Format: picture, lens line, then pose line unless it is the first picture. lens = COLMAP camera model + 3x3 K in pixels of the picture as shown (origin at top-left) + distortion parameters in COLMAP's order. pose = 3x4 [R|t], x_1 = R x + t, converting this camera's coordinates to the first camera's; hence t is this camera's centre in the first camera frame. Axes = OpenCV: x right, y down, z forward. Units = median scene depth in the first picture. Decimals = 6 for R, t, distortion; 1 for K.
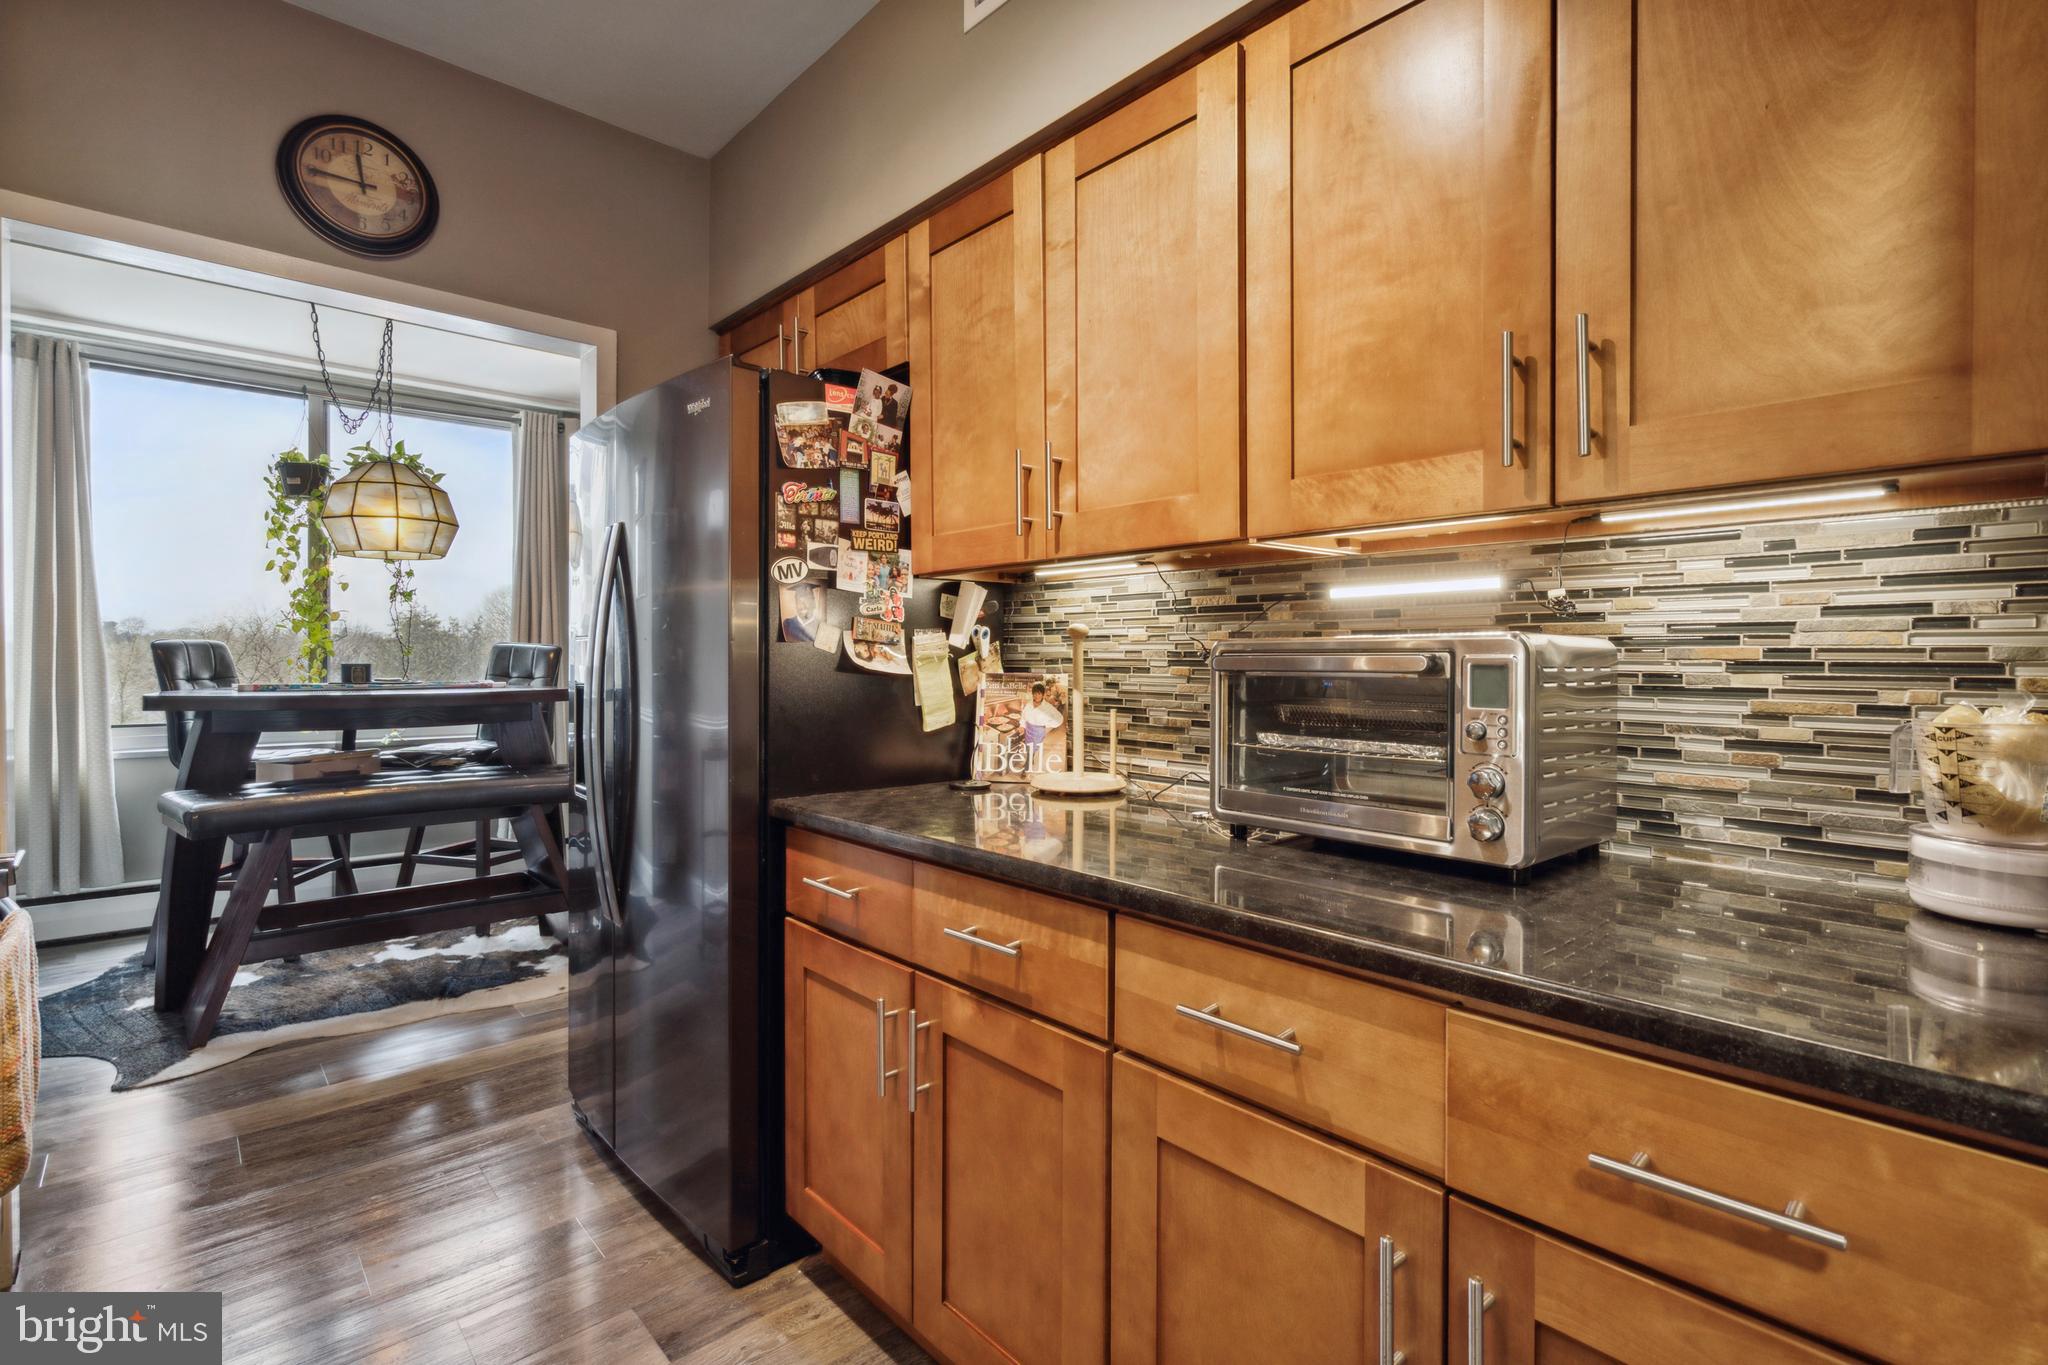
lens RADIAL K [[938.9, 0, 1028.3], [0, 938.9, 669.2], [0, 0, 1]] dist [-0.016155, 0.002673]
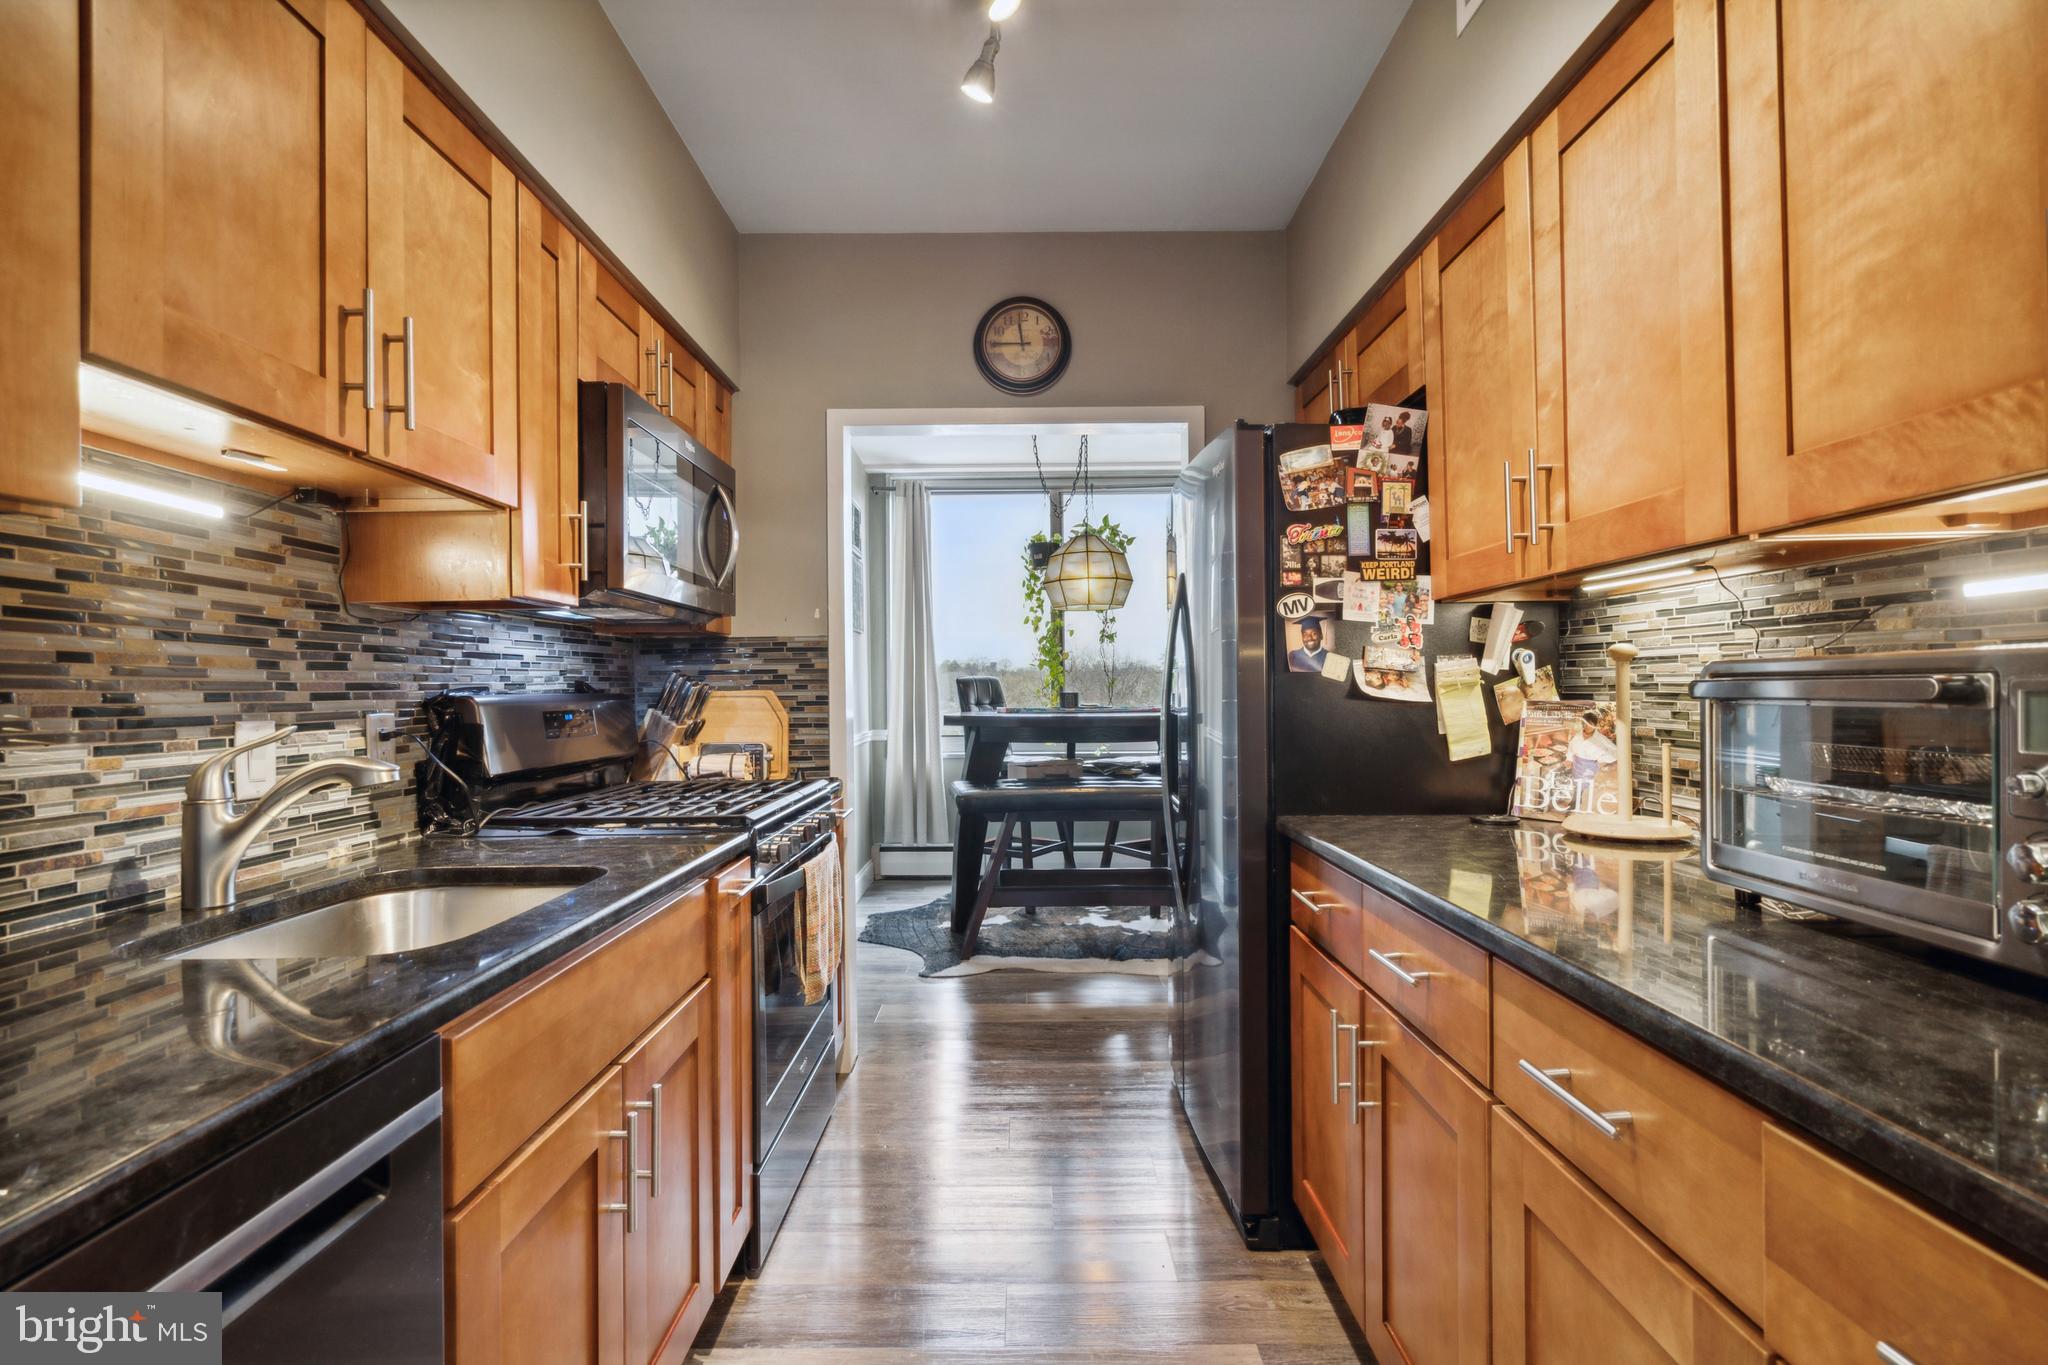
lens RADIAL K [[938.9, 0, 1017.7], [0, 938.9, 688.6], [0, 0, 1]] dist [-0.016155, 0.002673]
pose [[0.726415, -0.008246, -0.687207, 0.240669], [0.003852, 0.999961, -0.007927, -0.002193], [0.687245, 0.003111, 0.726419, -0.008456]]
